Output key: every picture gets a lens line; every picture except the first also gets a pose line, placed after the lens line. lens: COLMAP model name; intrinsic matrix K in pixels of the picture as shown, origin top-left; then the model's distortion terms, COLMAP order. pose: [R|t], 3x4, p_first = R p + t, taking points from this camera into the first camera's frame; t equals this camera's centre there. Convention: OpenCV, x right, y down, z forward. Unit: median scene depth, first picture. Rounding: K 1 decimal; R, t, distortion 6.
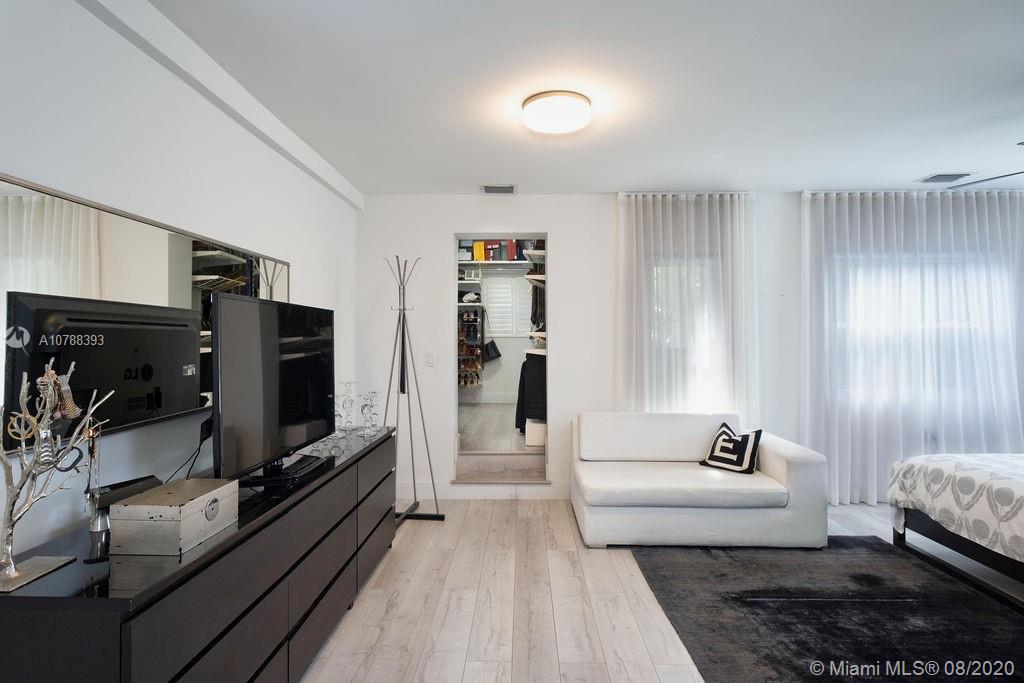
lens RADIAL K [[565.7, 0, 512.0], [0, 565.7, 341.5], [0, 0, 1]] dist [0.001280, 0.000081]
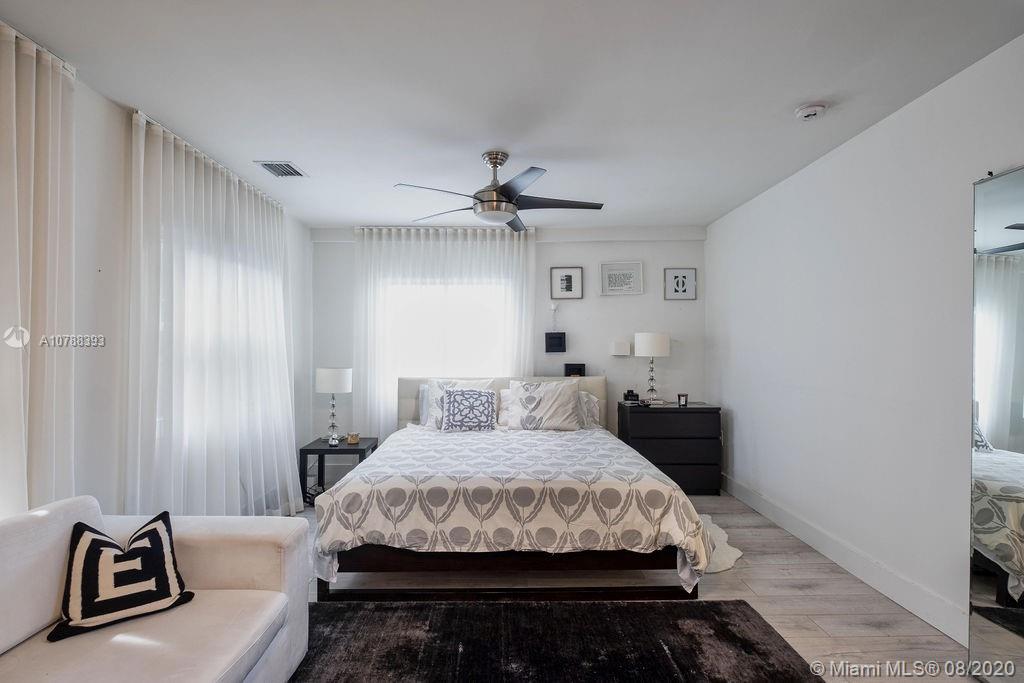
lens RADIAL K [[514.3, 0, 506.9], [0, 514.3, 329.7], [0, 0, 1]] dist [0.000420, -0.000877]
pose [[-0.018859, 0.033614, 0.999257, -0.082502], [0.004262, 0.999428, -0.033539, -0.000648], [-0.999813, 0.003627, -0.018992, 0.852993]]
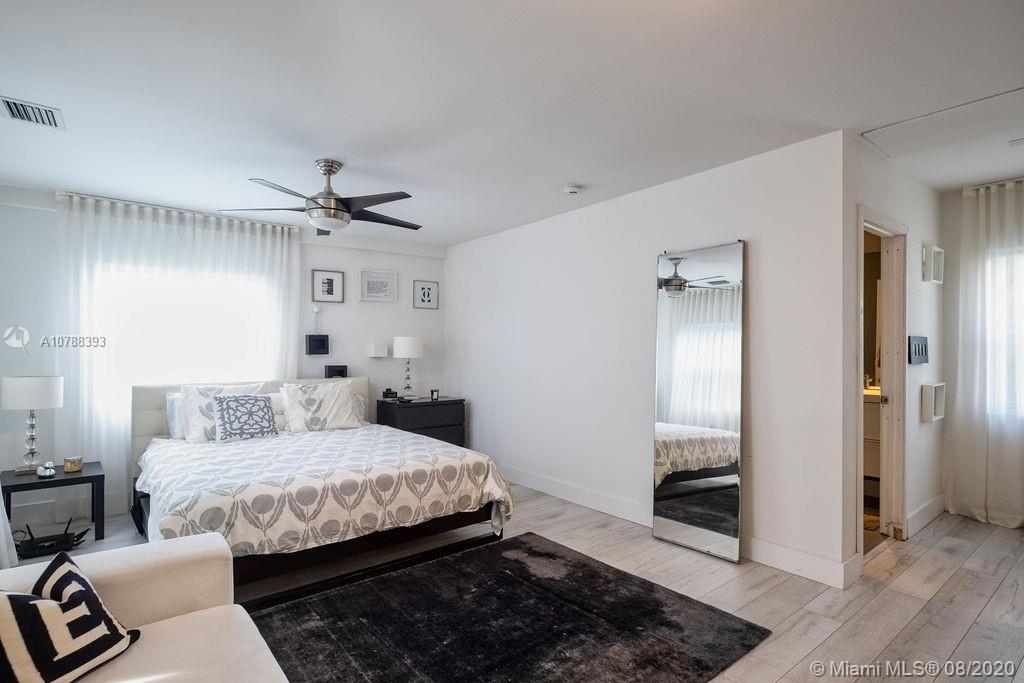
lens RADIAL K [[515.4, 0, 512.0], [0, 515.4, 341.5], [0, 0, 1]] dist [-0.001028, -0.001176]
pose [[-0.637065, 0.009520, 0.770751, -0.117634], [-0.000070, 0.999923, -0.012409, -0.004383], [-0.770810, -0.007959, -0.637016, 1.235978]]
